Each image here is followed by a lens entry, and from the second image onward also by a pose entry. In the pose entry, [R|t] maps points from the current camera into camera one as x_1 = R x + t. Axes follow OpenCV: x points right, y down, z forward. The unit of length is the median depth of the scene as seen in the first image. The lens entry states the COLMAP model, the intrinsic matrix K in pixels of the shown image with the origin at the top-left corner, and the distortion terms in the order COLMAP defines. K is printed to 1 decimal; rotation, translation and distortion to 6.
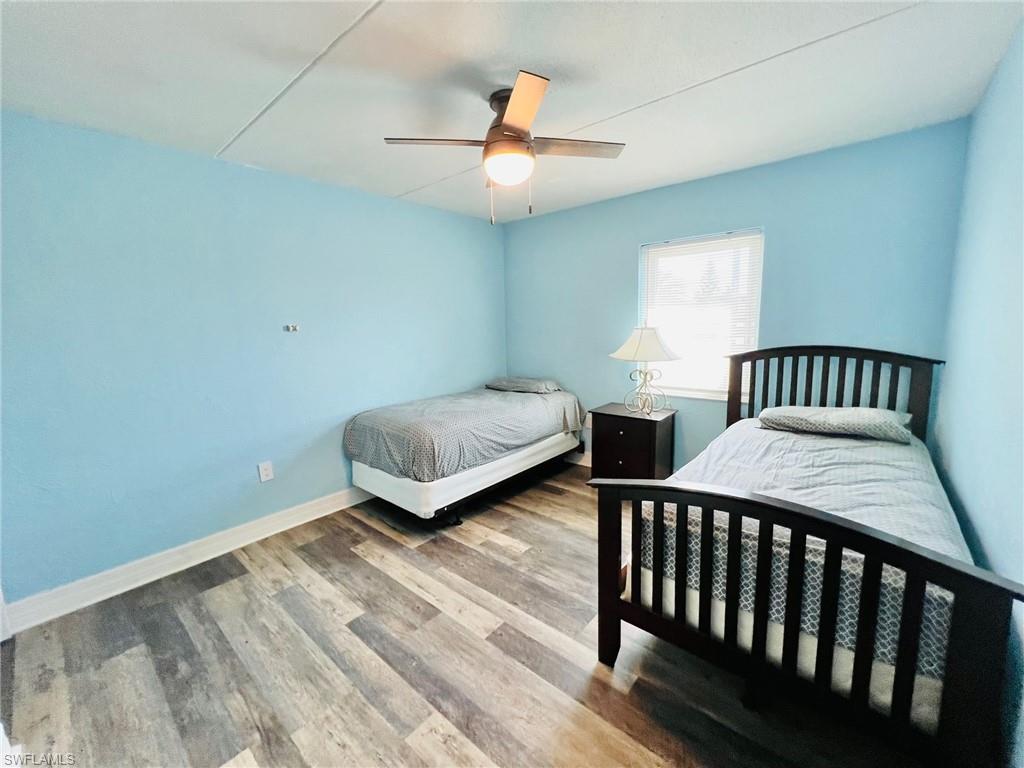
lens RADIAL K [[410.9, 0, 510.6], [0, 410.9, 382.5], [0, 0, 1]] dist [-0.000975, 0.000707]
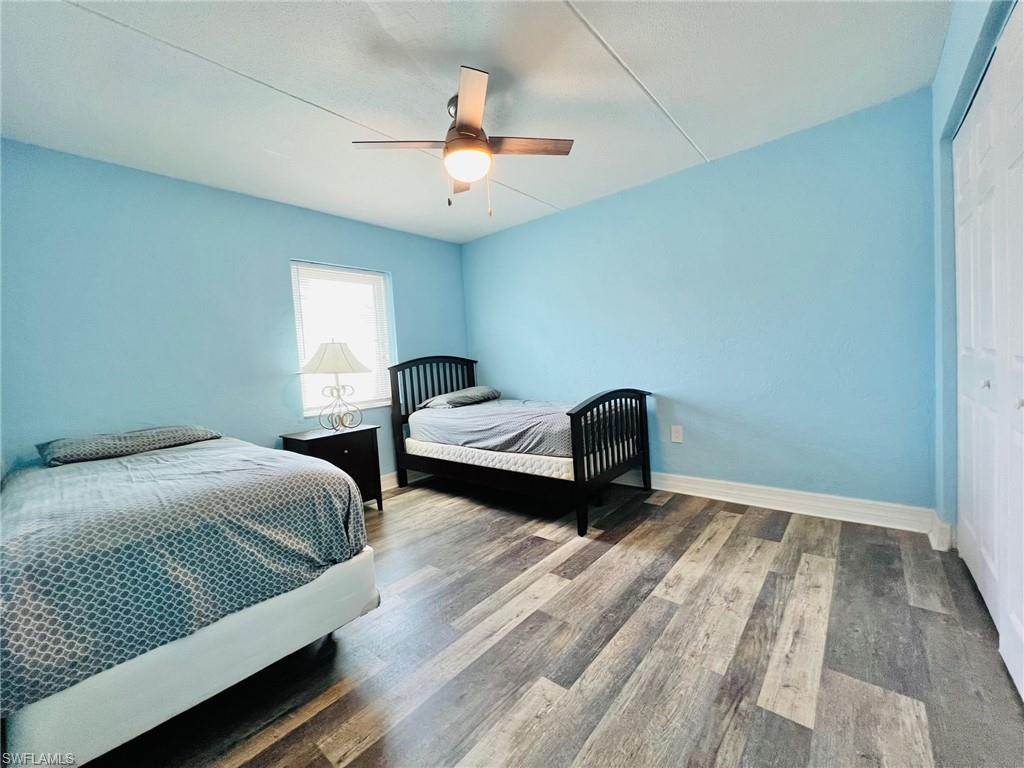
lens RADIAL K [[410.9, 0, 509.8], [0, 410.9, 382.8], [0, 0, 1]] dist [-0.000975, 0.000707]
pose [[0.004937, -0.025603, 0.999660, -1.223886], [0.206290, 0.978196, 0.024034, 0.043763], [-0.978479, 0.206101, 0.010111, 1.100695]]
